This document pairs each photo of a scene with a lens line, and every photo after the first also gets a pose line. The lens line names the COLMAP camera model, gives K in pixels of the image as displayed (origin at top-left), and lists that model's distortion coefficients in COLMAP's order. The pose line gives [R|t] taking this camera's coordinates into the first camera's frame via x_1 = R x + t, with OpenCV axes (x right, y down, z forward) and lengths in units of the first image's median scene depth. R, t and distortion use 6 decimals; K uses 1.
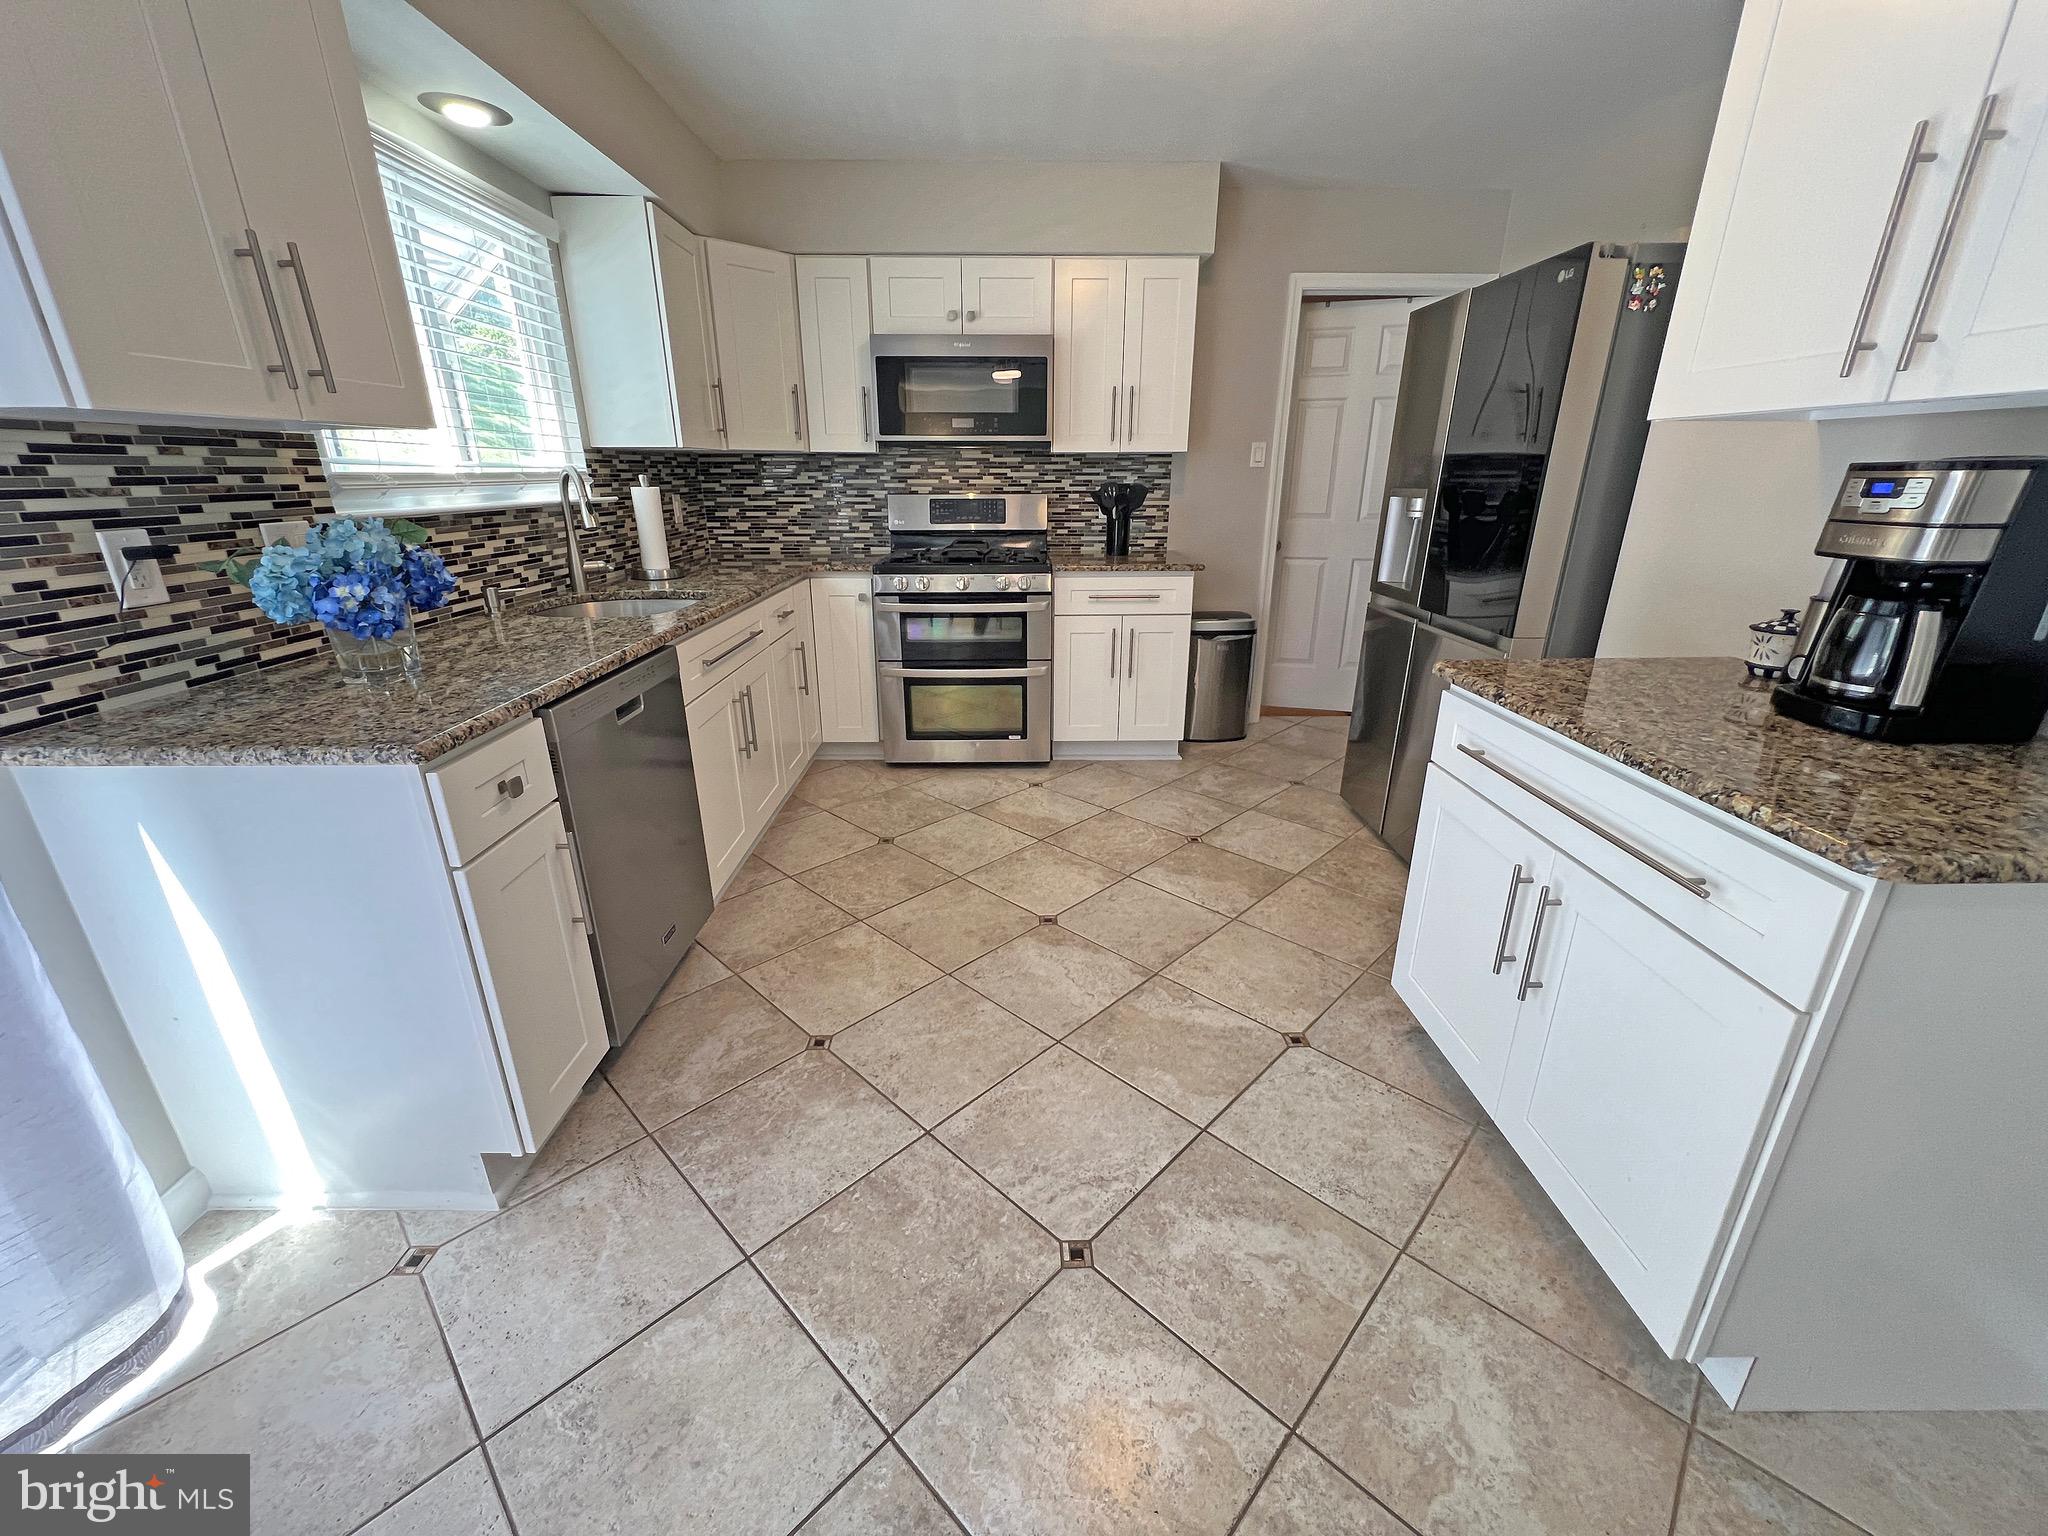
lens RADIAL K [[821.7, 0, 1019.6], [0, 821.7, 769.5], [0, 0, 1]] dist [-0.001490, 0.000634]
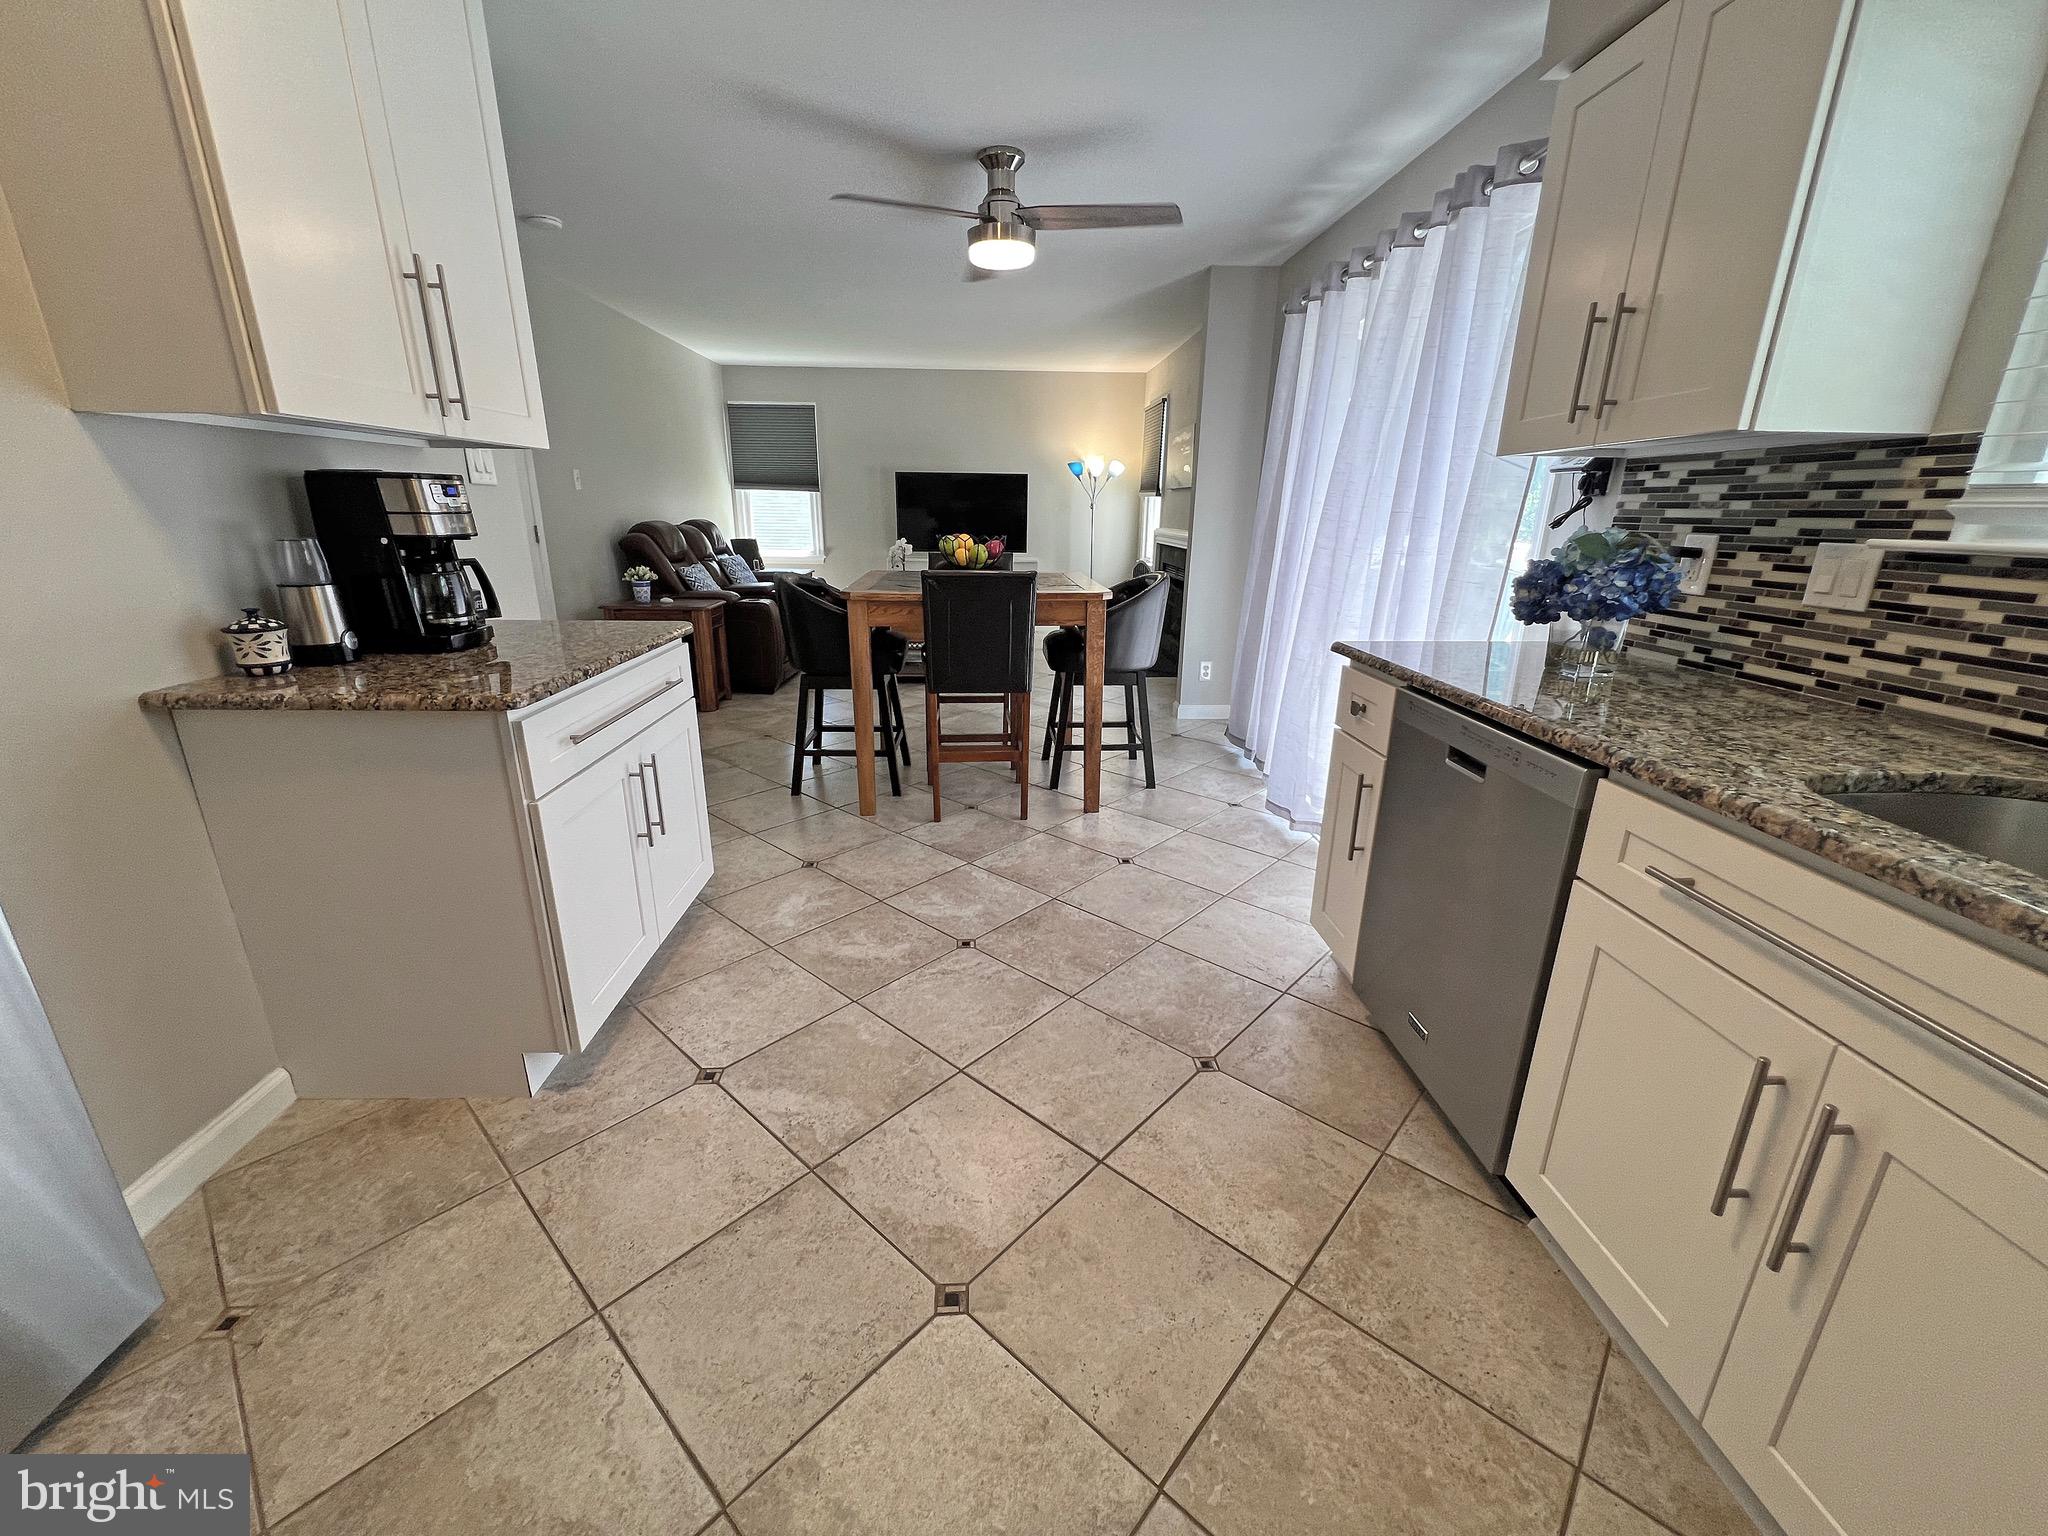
lens RADIAL K [[821.7, 0, 1019.5], [0, 821.7, 768.1], [0, 0, 1]] dist [-0.001490, 0.000634]
pose [[-0.999467, 0.002375, -0.032565, 0.005795], [-0.018030, 0.791357, 0.611088, -0.346885], [0.027222, 0.611349, -0.790893, 0.998187]]
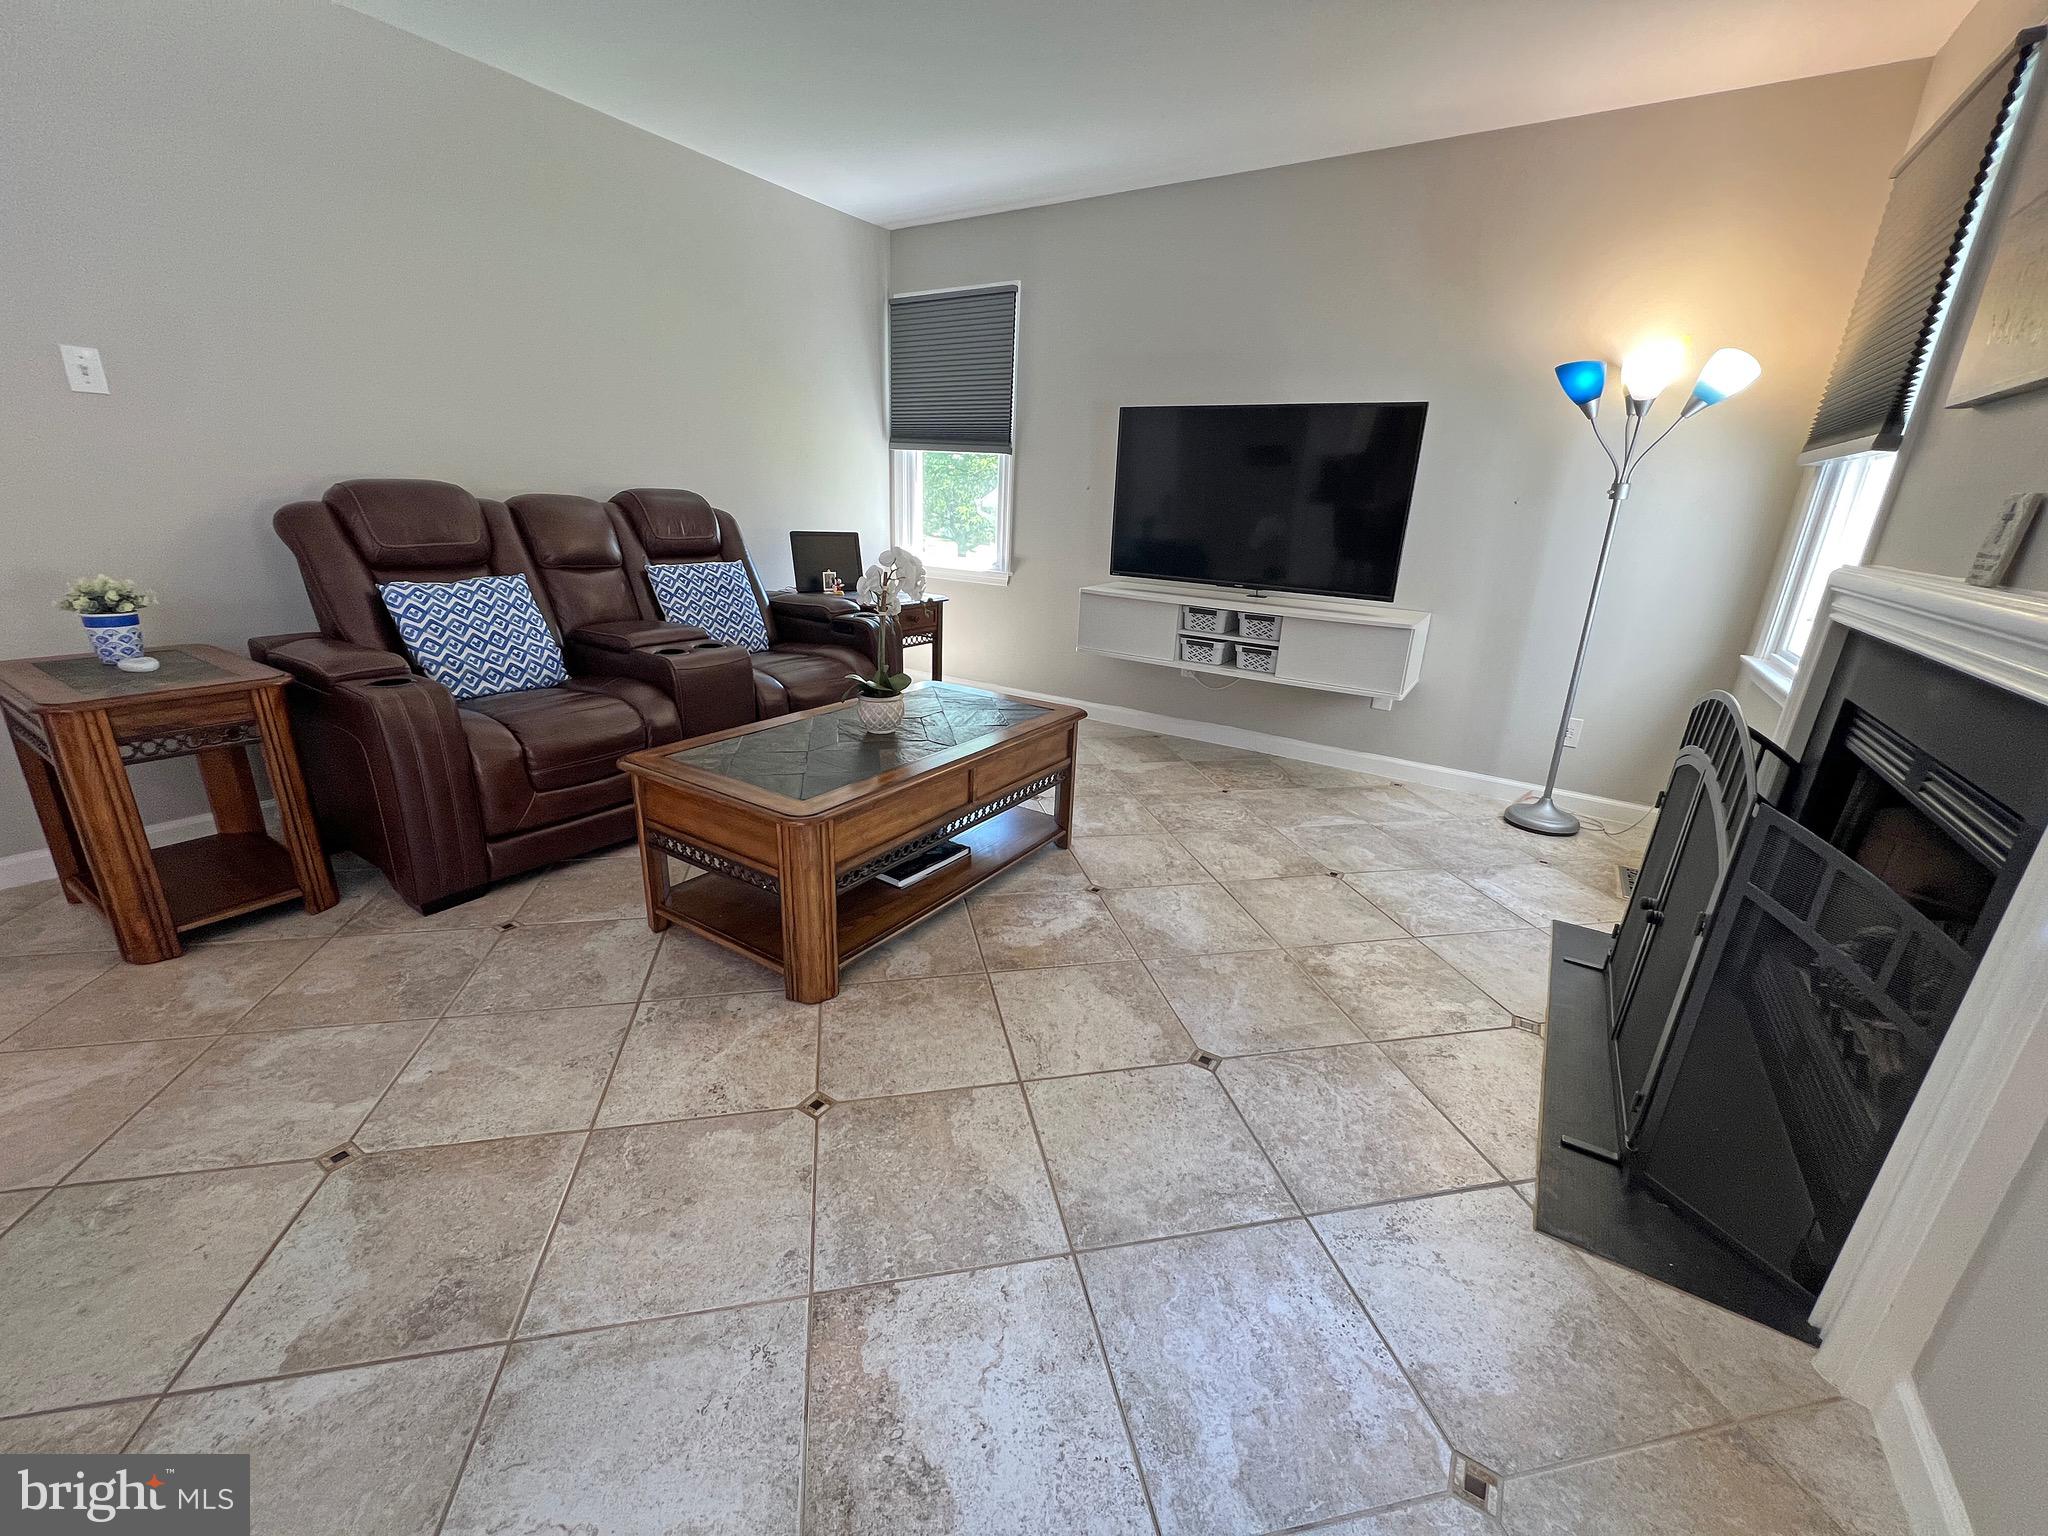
lens RADIAL K [[823.5, 0, 1021.5], [0, 823.5, 767.4], [0, 0, 1]] dist [0.001612, -0.000151]
pose [[-0.833152, -0.201690, 0.514955, -0.293282], [0.154630, 0.809038, 0.567051, 0.206001], [-0.530987, 0.552067, -0.642864, -0.439203]]
